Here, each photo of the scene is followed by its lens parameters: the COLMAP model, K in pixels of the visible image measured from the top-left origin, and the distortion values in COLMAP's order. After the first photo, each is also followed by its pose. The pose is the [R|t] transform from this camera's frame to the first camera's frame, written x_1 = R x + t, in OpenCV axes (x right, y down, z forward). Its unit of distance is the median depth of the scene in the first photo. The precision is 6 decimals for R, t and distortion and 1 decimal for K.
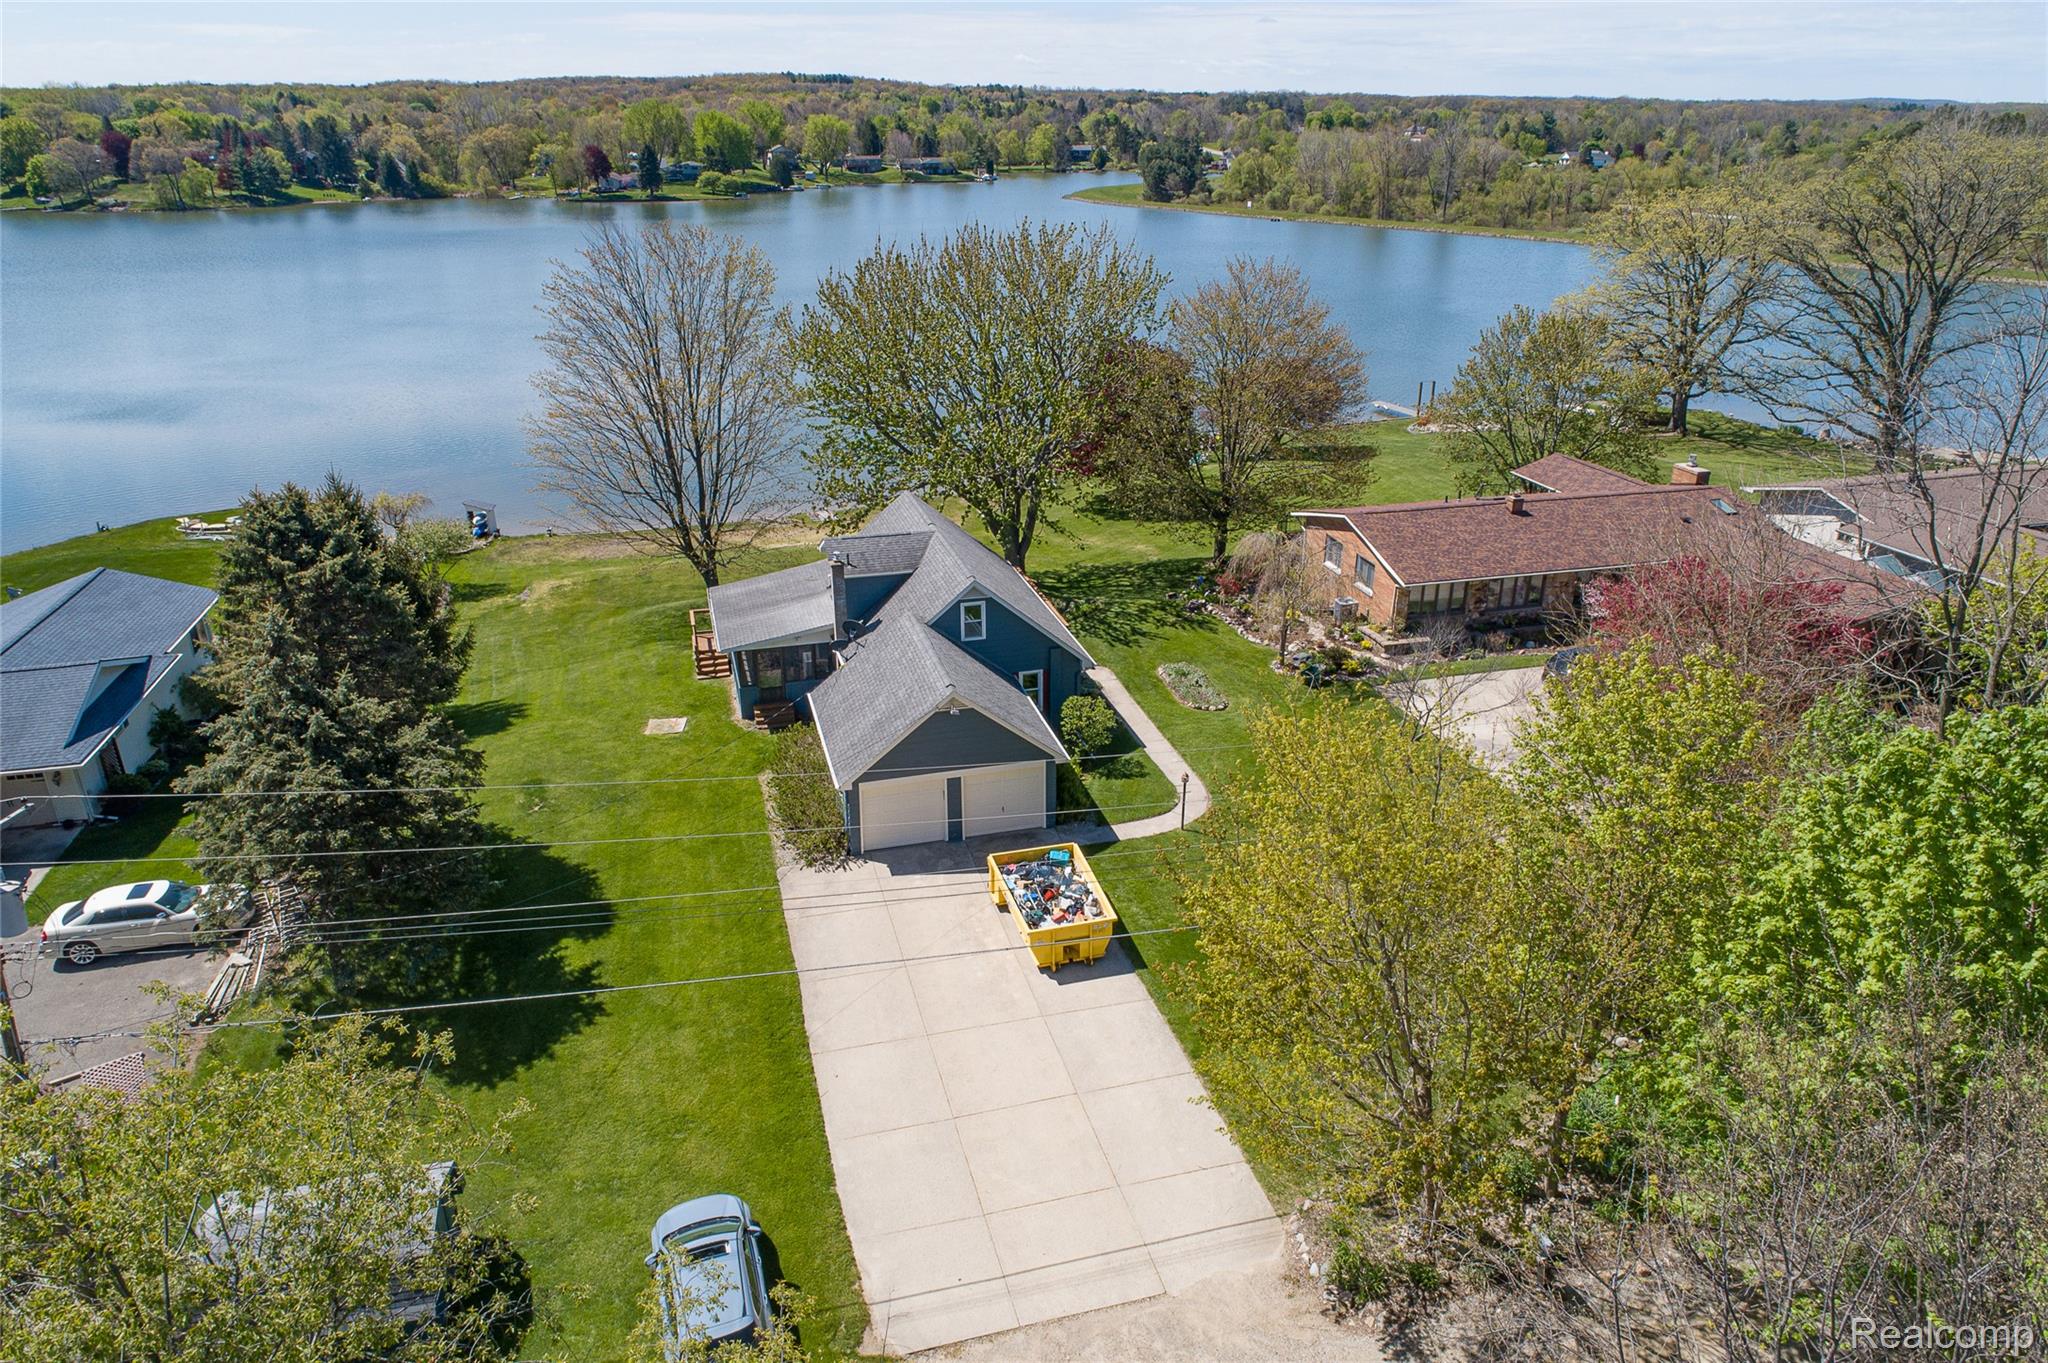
lens RADIAL K [[1358.8, 0, 1030.6], [0, 1358.8, 679.7], [0, 0, 1]] dist [-0.012086, 0.004023]
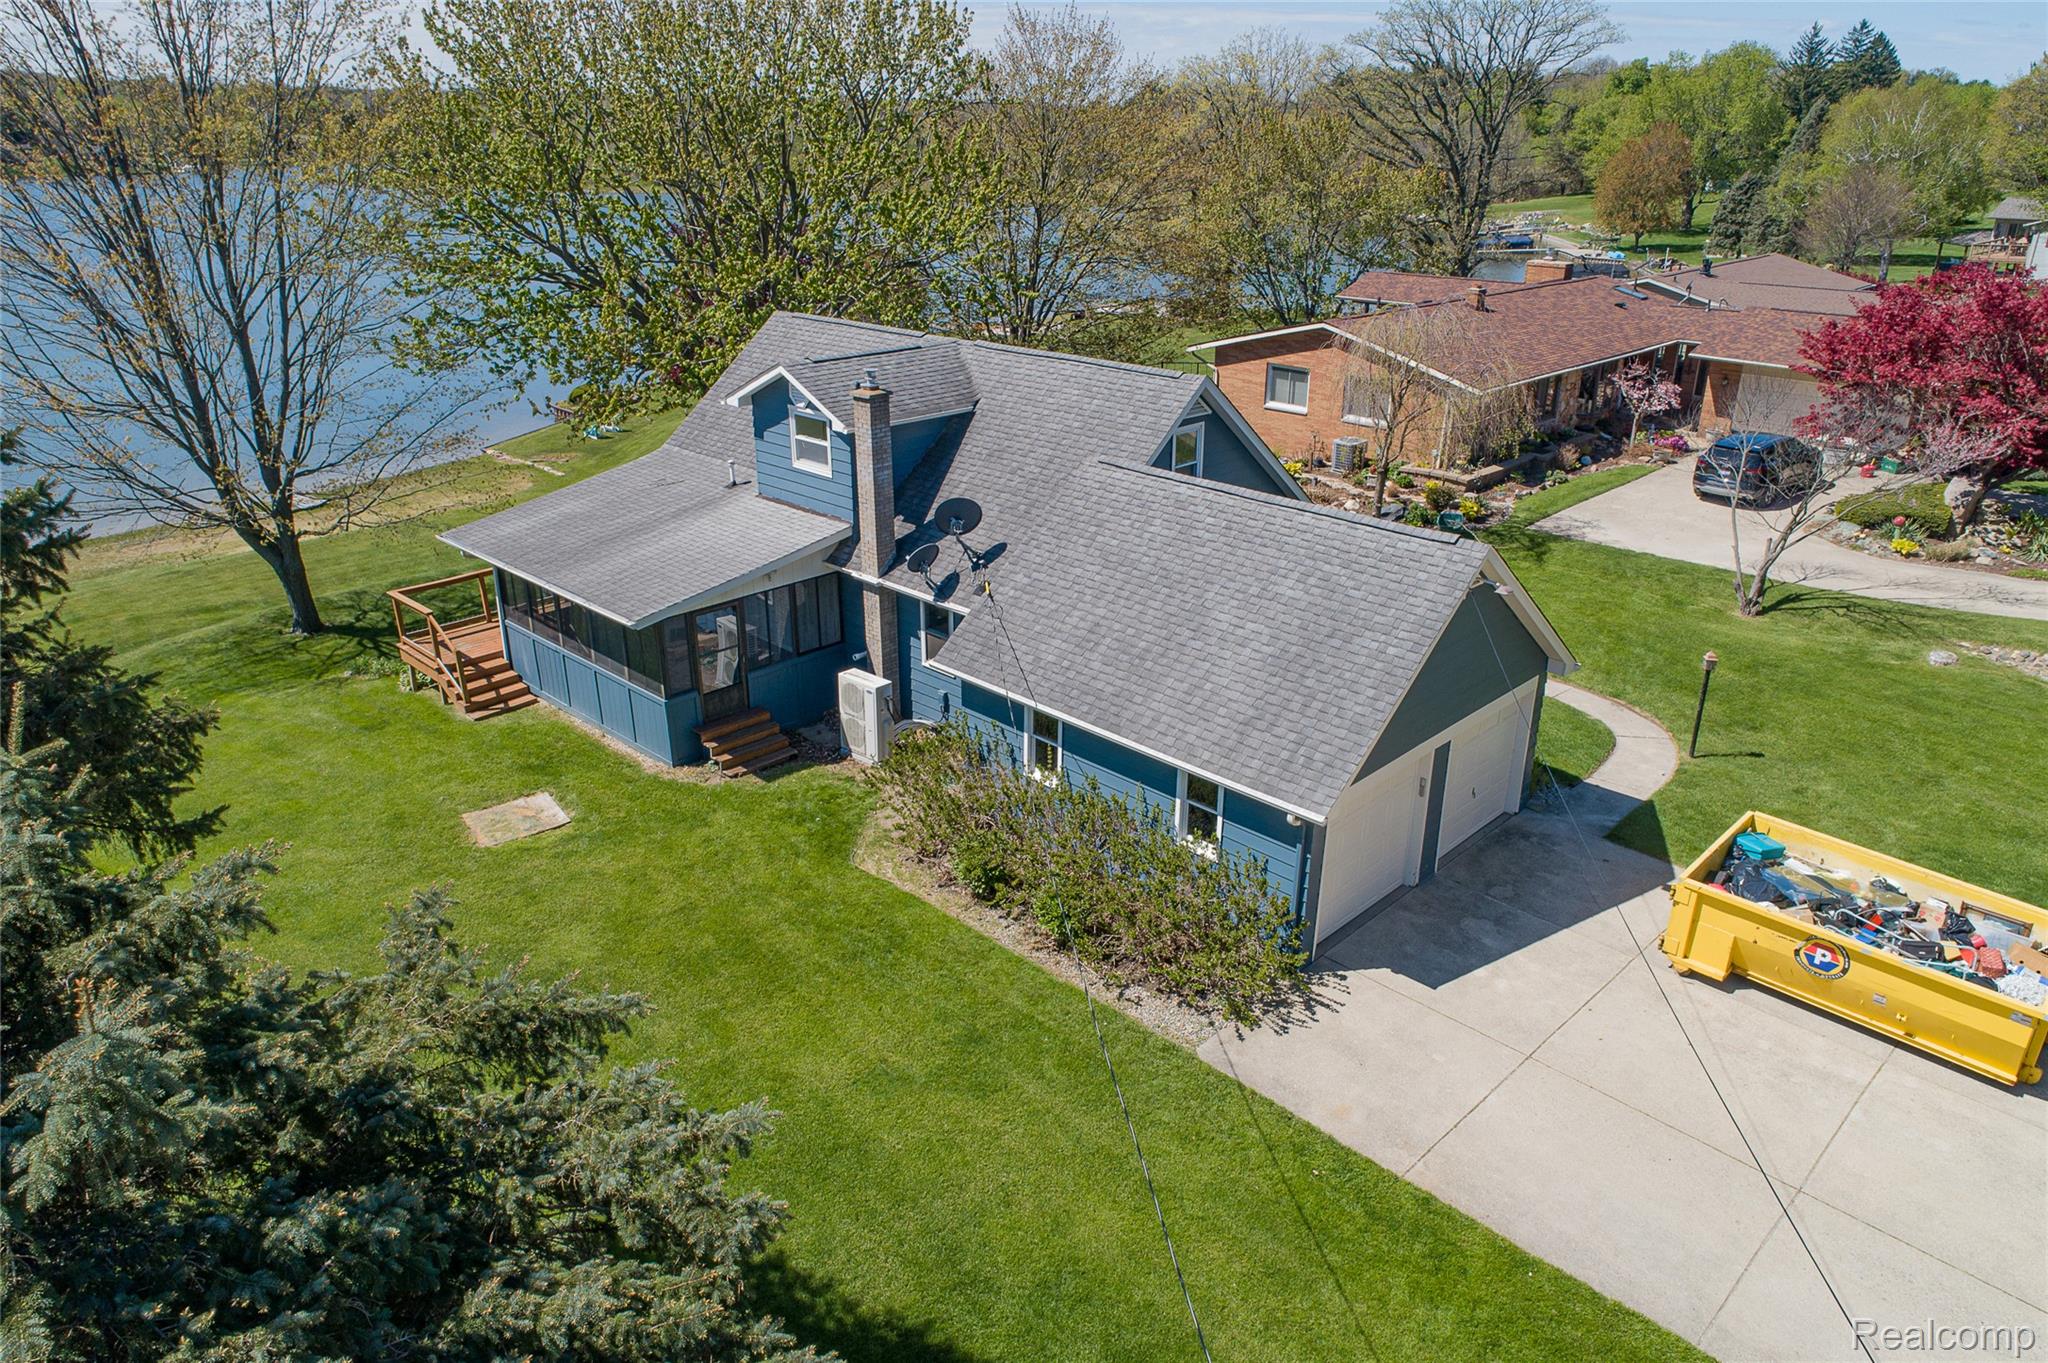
lens RADIAL K [[1358.8, 0, 1030.6], [0, 1358.8, 679.7], [0, 0, 1]] dist [-0.012086, 0.004023]
pose [[0.869012, -0.189697, 0.456983, -0.322686], [0.190636, 0.980649, 0.044556, 0.001955], [-0.456592, 0.048398, 0.888359, 0.544225]]
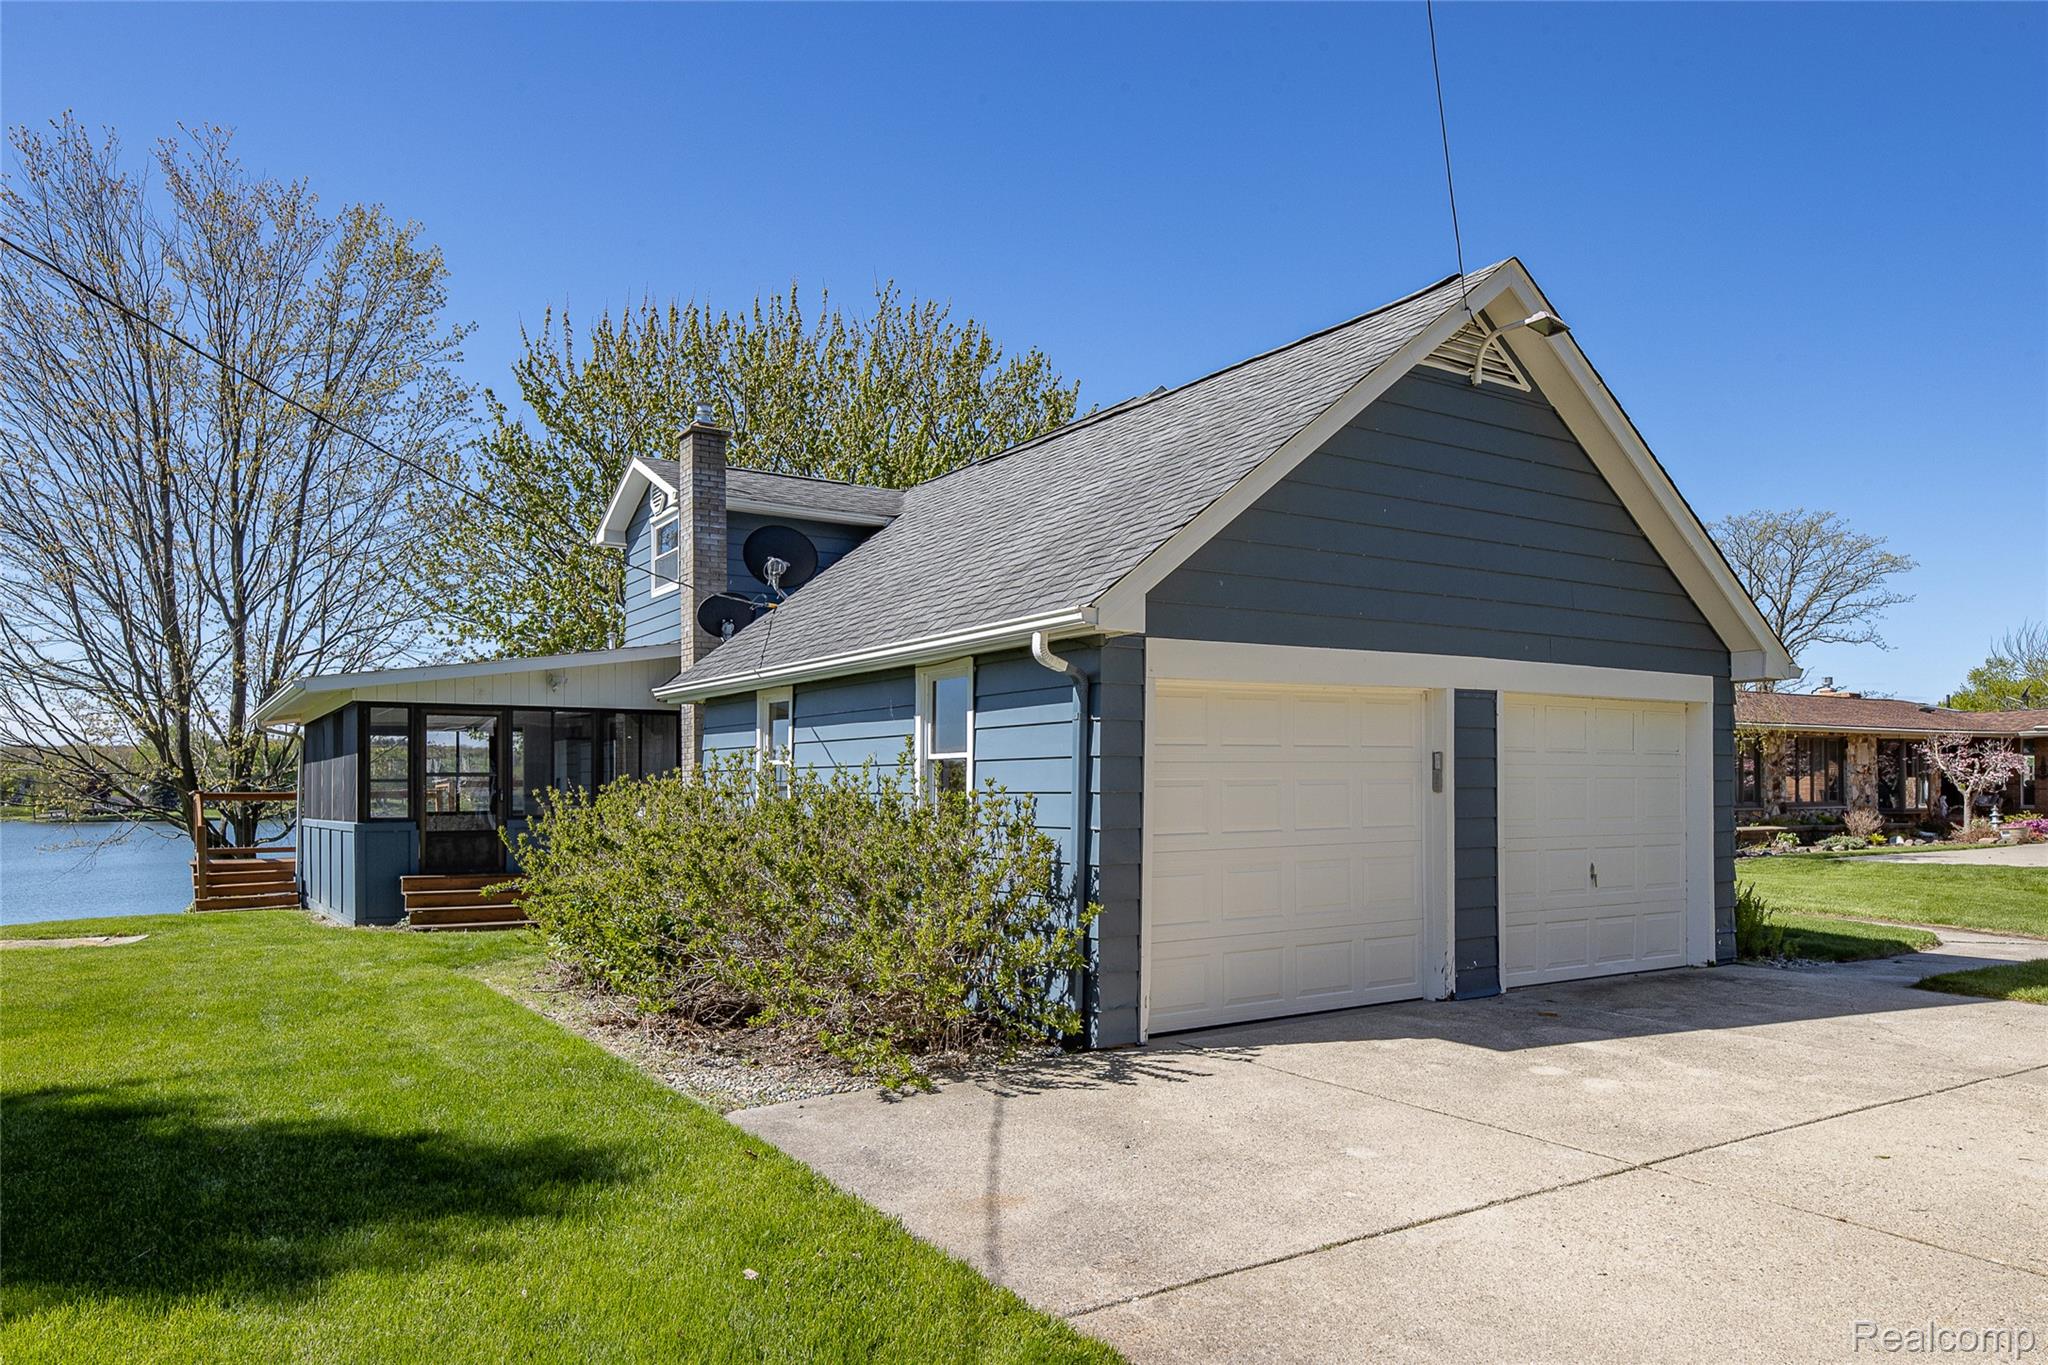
lens RADIAL K [[1344.1, 0, 983.2], [0, 1344.1, 683.6], [0, 0, 1]] dist [-0.001940, 0.000609]
pose [[0.955408, 0.016791, 0.294812, -0.171381], [0.119189, 0.891510, -0.437039, 0.136782], [-0.270166, 0.452689, 0.849755, 0.689207]]
